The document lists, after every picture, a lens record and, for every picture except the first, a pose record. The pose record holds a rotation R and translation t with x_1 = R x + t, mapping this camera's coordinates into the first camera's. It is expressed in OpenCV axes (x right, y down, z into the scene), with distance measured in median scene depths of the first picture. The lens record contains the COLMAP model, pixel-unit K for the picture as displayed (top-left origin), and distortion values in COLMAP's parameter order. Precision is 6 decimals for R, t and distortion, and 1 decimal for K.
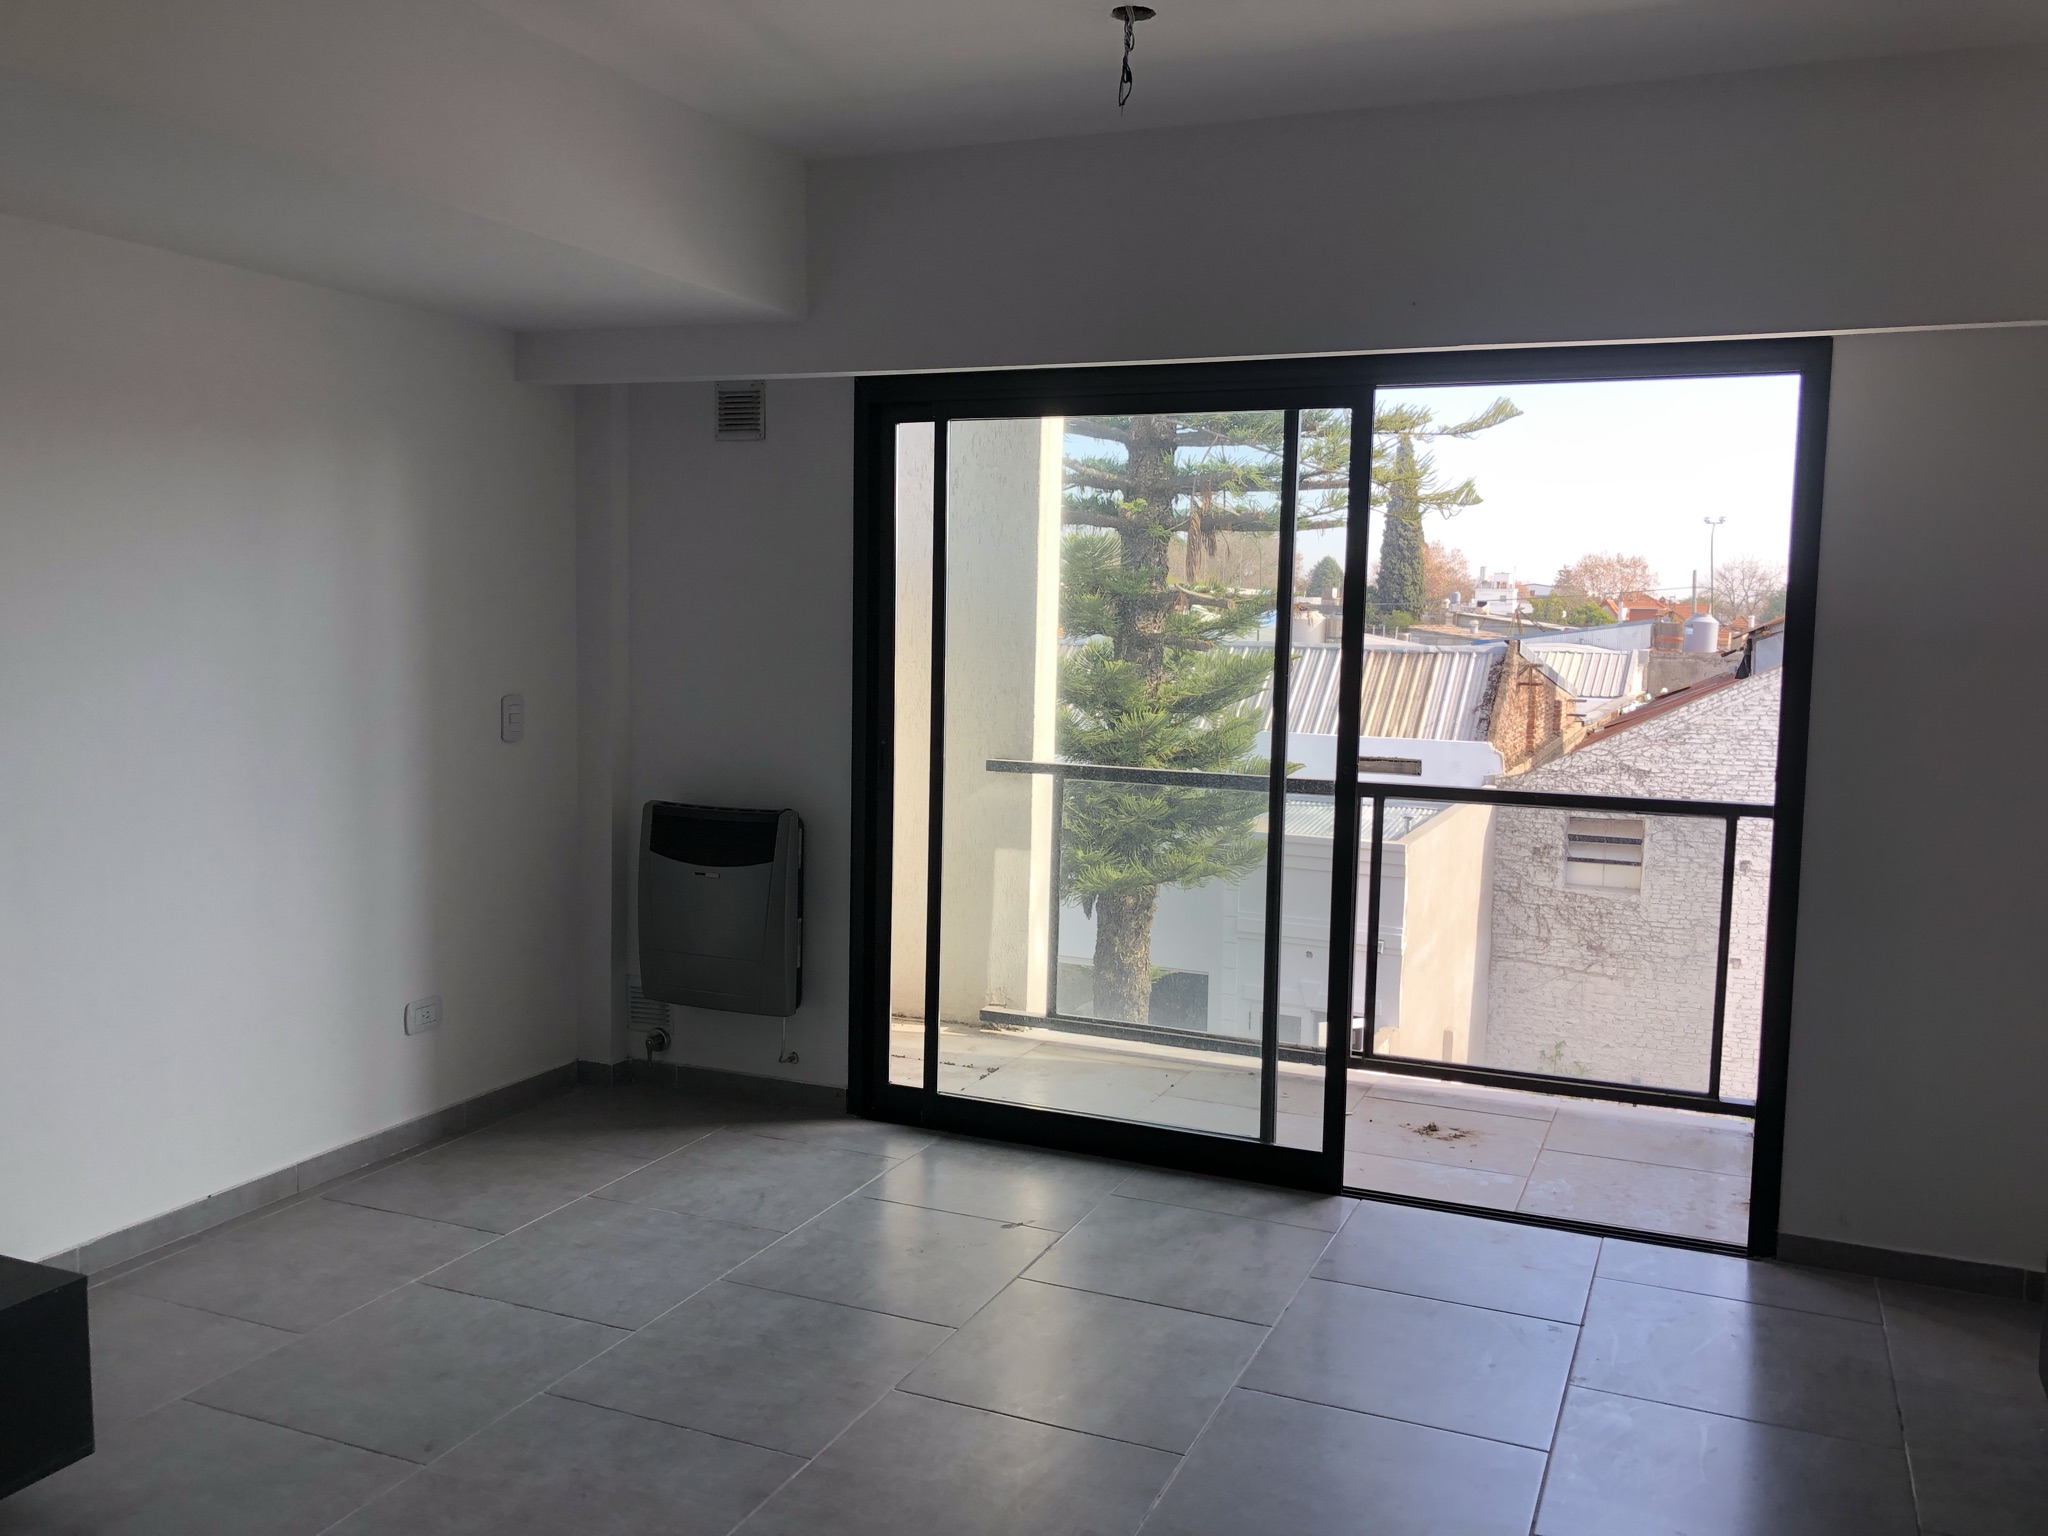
lens RADIAL K [[1690.5, 0, 1020.3], [0, 1690.5, 762.5], [0, 0, 1]] dist [0.049250, -0.066018]
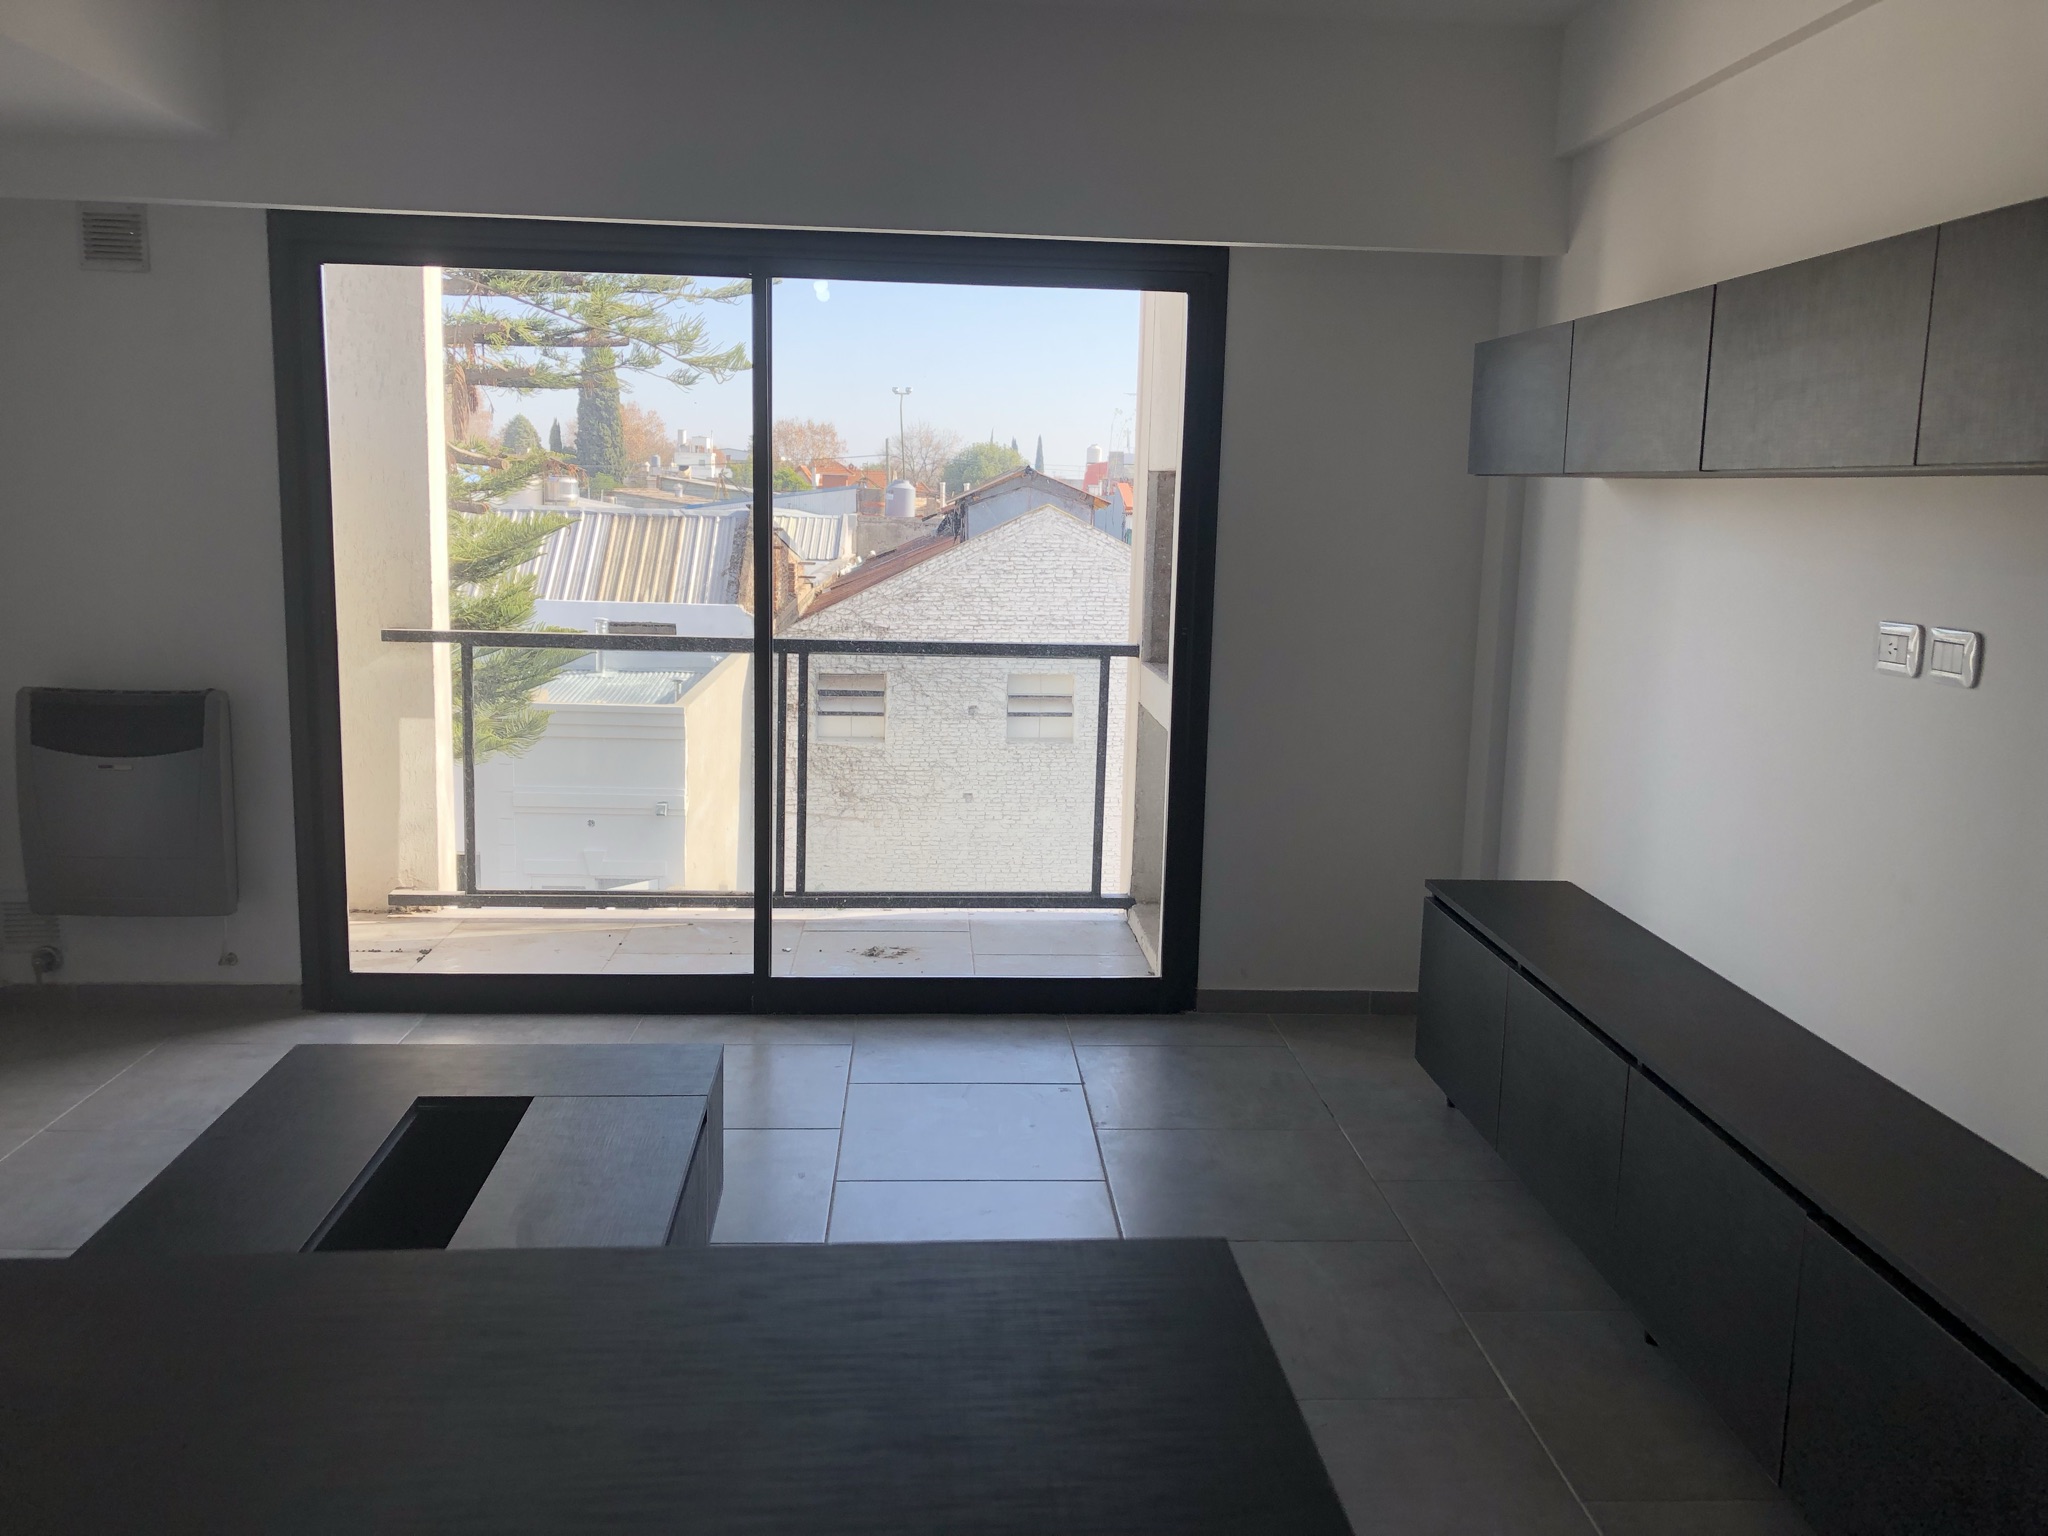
lens RADIAL K [[1690.5, 0, 1055.0], [0, 1690.5, 758.5], [0, 0, 1]] dist [0.049250, -0.066018]
pose [[0.887534, -0.068817, 0.455574, -0.124001], [0.033720, 0.995833, 0.084734, 0.002058], [-0.459507, -0.059842, 0.886156, -0.015760]]
